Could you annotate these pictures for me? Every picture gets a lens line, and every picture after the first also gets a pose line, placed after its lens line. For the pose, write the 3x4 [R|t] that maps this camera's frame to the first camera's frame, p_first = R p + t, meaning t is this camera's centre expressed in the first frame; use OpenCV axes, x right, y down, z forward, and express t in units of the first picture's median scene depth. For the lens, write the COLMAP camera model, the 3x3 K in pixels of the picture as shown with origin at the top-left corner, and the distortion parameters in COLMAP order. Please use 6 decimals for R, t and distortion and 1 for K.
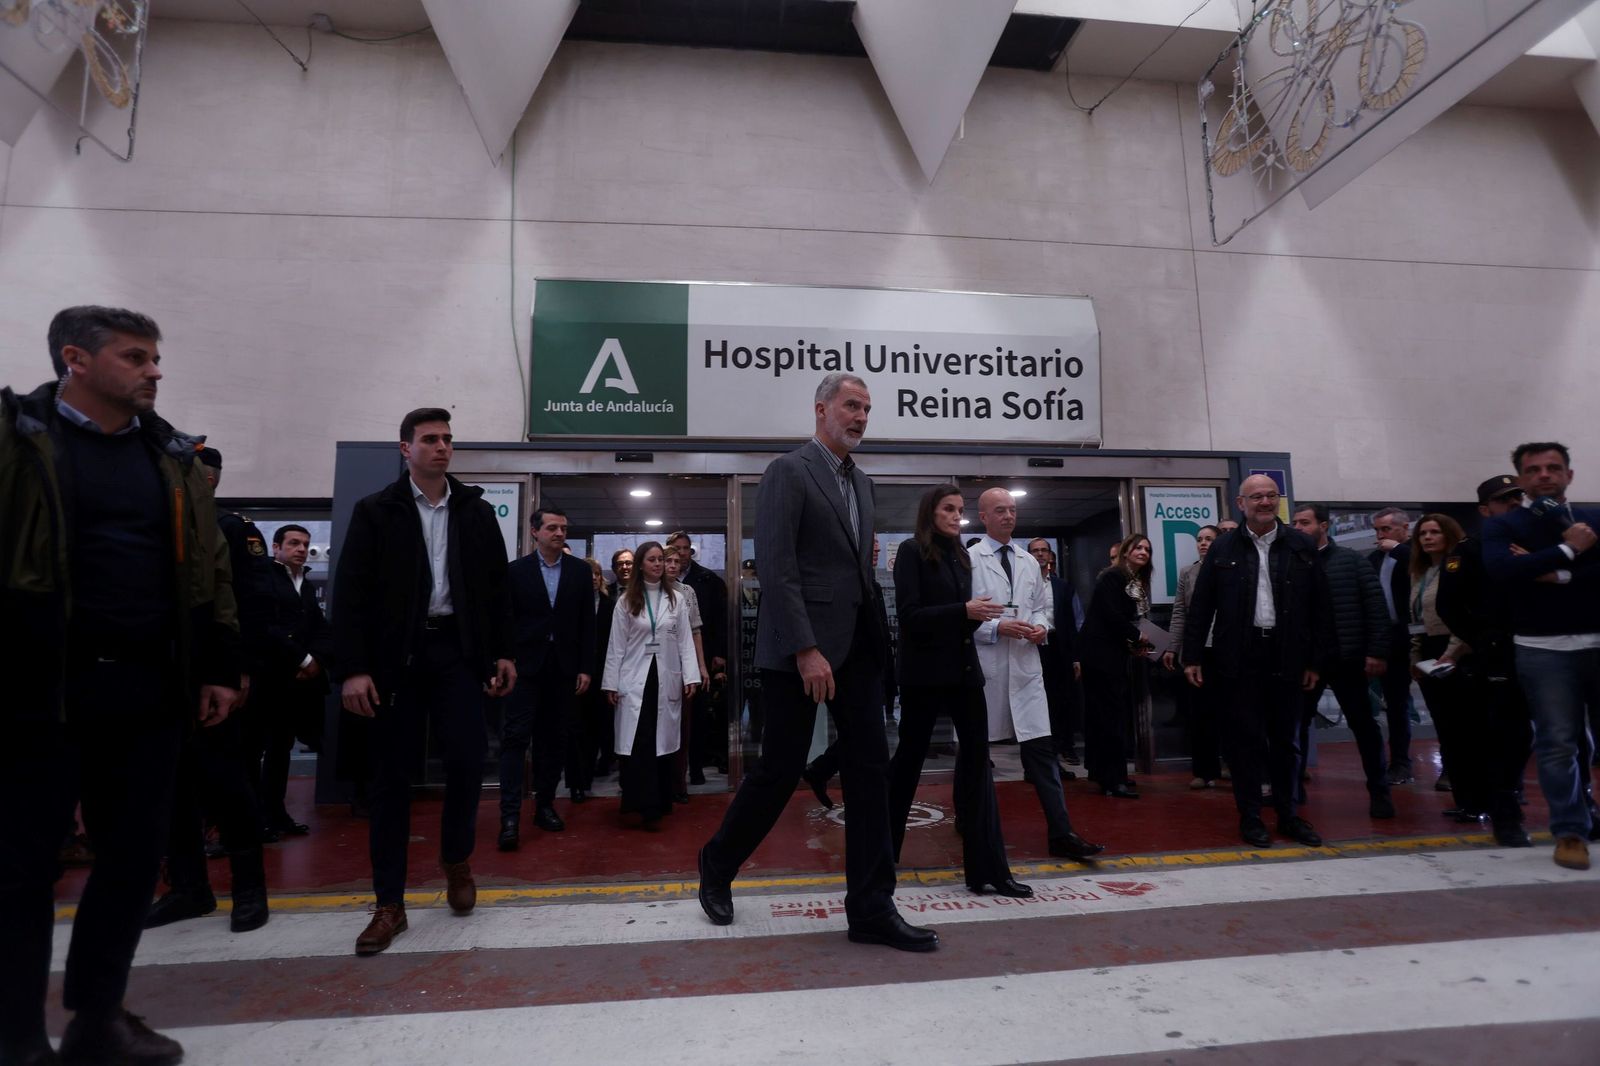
lens RADIAL K [[822.5, 0, 805.6], [0, 822.5, 530.7], [0, 0, 1]] dist [-0.051793, 0.022414]
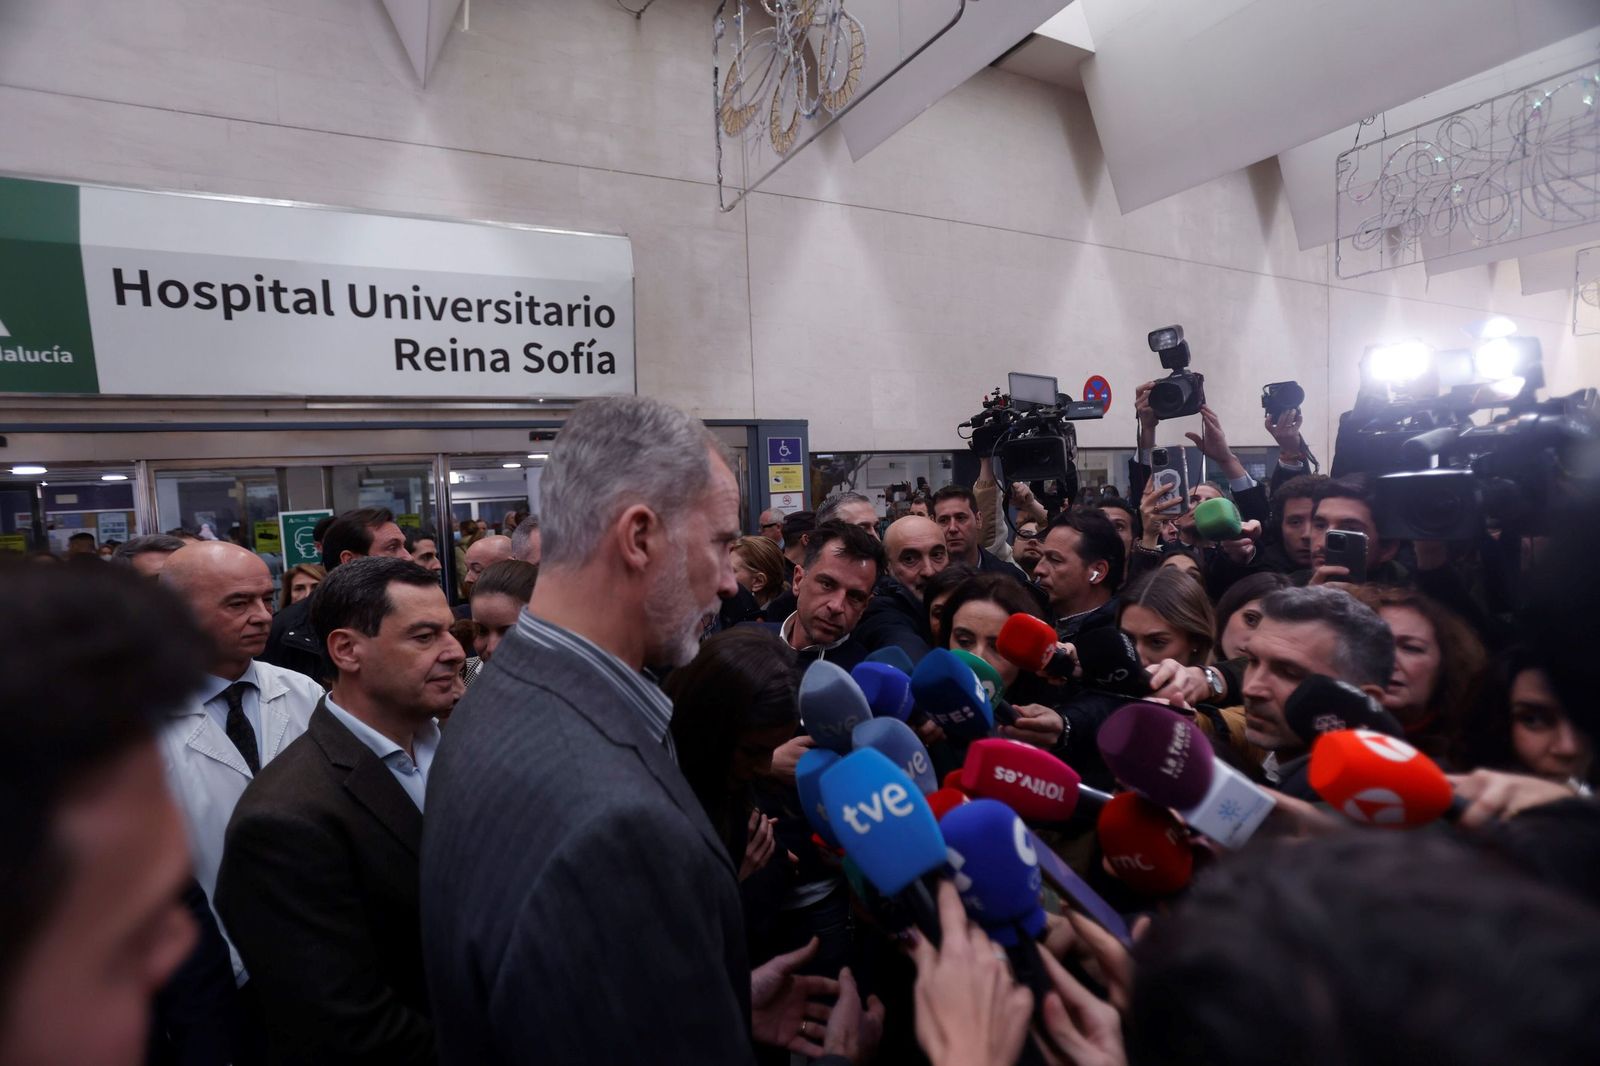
lens RADIAL K [[781.7, 0, 802.3], [0, 781.7, 525.0], [0, 0, 1]] dist [-0.058507, 0.027780]
pose [[0.936665, -0.045185, 0.347299, 0.224833], [-0.022275, 0.981949, 0.187831, -0.139780], [-0.349517, -0.183671, 0.918751, 0.061883]]
